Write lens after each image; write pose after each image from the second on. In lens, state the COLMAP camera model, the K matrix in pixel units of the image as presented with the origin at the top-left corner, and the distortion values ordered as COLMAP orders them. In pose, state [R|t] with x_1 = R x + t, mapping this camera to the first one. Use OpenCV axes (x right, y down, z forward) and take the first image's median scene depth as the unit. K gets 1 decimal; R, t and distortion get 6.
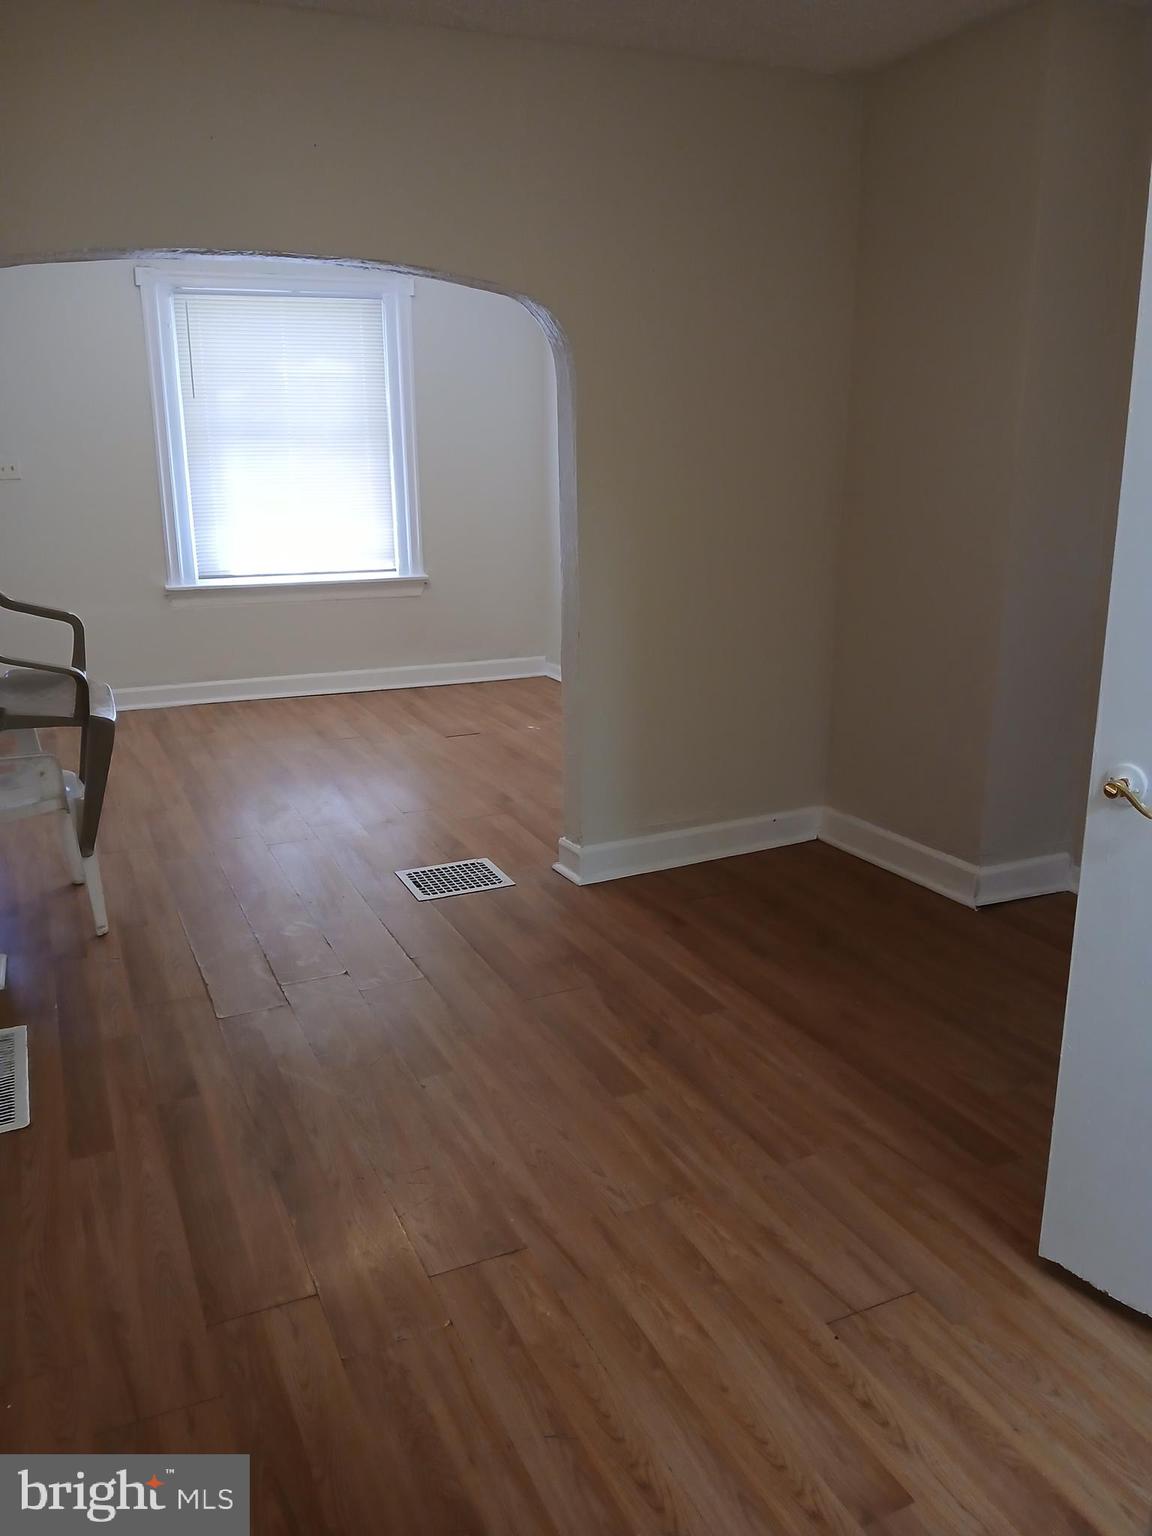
lens RADIAL K [[1192.9, 0, 583.9], [0, 1192.9, 765.7], [0, 0, 1]] dist [0.106526, -0.215181]
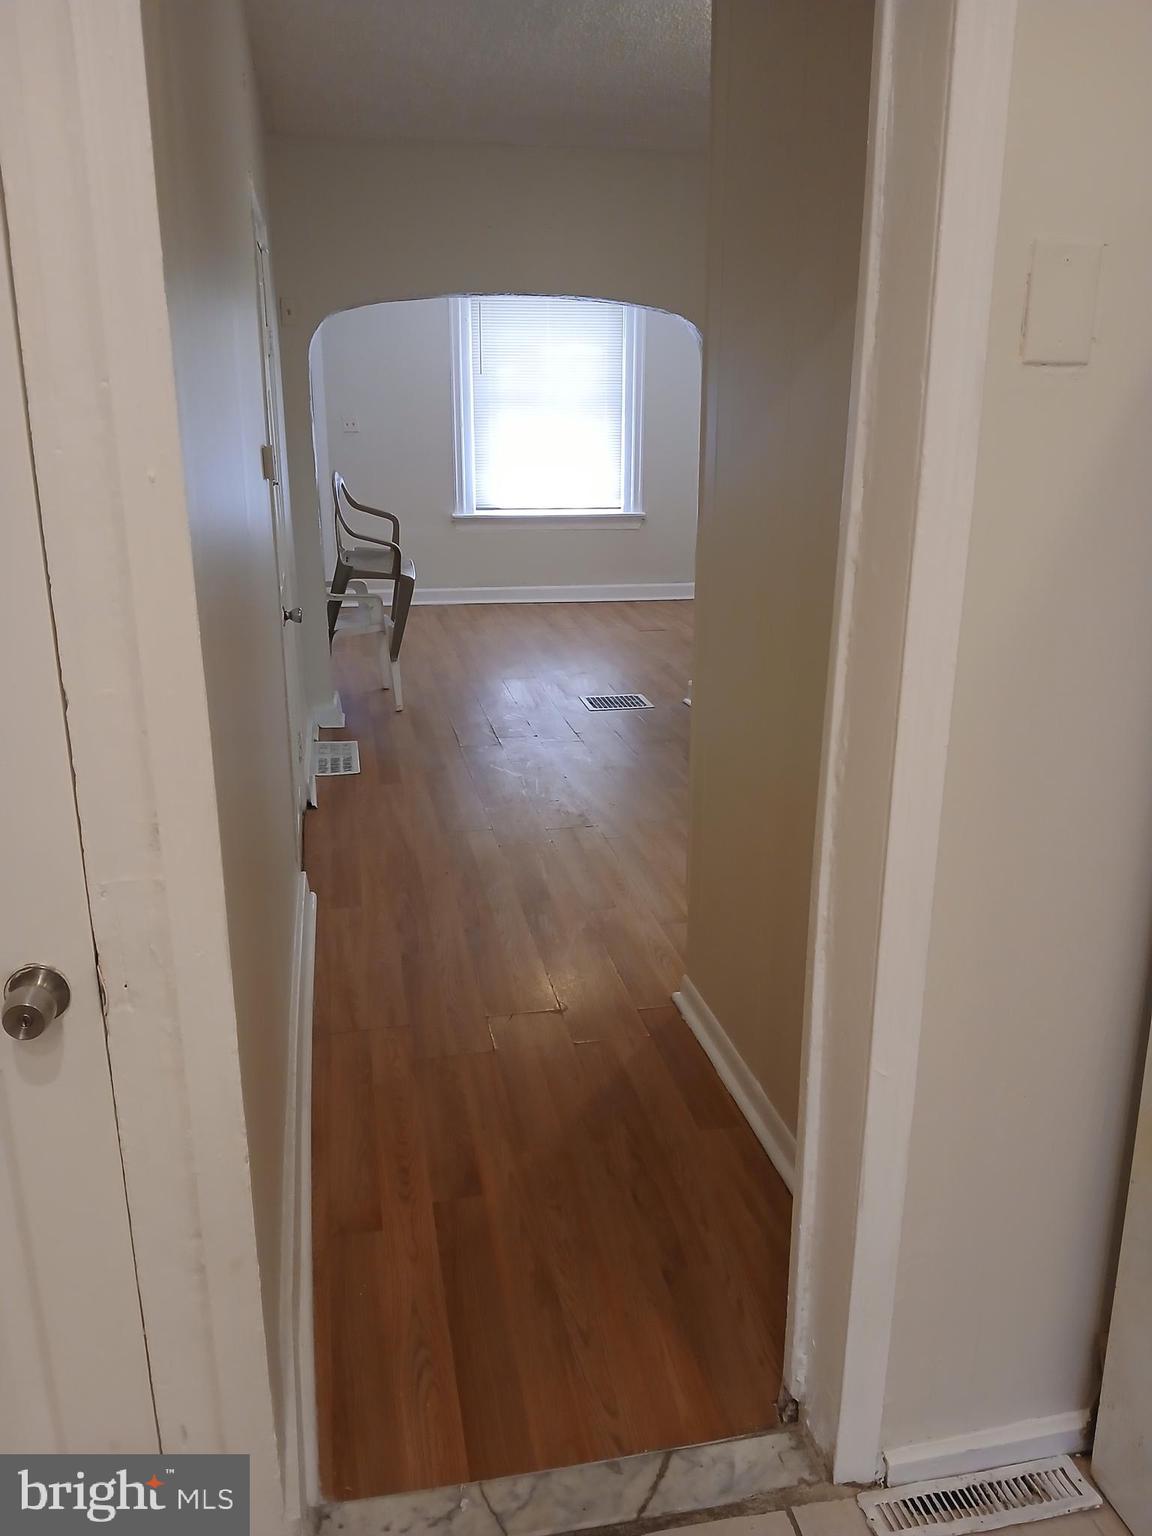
lens RADIAL K [[1192.9, 0, 583.9], [0, 1192.9, 765.7], [0, 0, 1]] dist [0.106526, -0.215181]
pose [[0.973344, 0.076759, -0.216125, 0.116601], [-0.070833, 0.996872, 0.035044, 0.079216], [0.218139, -0.018801, 0.975737, -0.306321]]
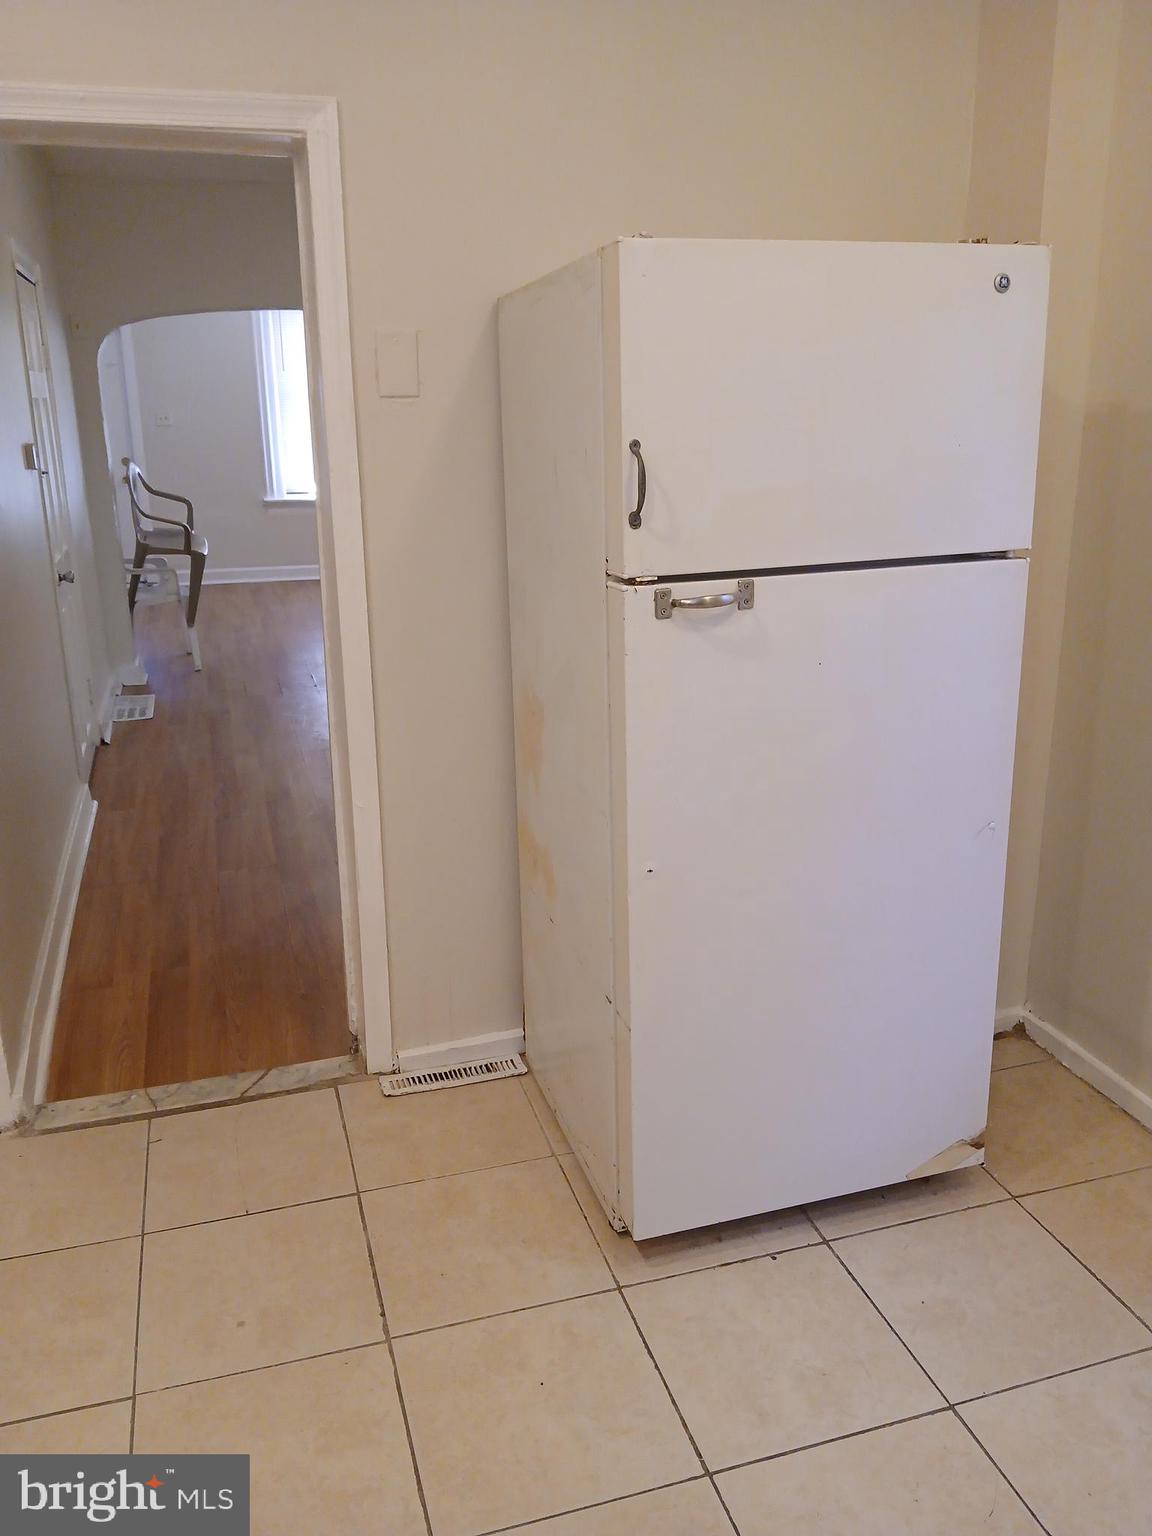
lens RADIAL K [[1198.0, 0, 576.0], [0, 1198.0, 768.0], [0, 0, 1]] dist [0.100678, -0.307047]
pose [[0.991113, 0.035746, -0.128126, 0.242623], [-0.030467, 0.998613, 0.042928, 0.109423], [0.129483, -0.038643, 0.990828, -0.445787]]
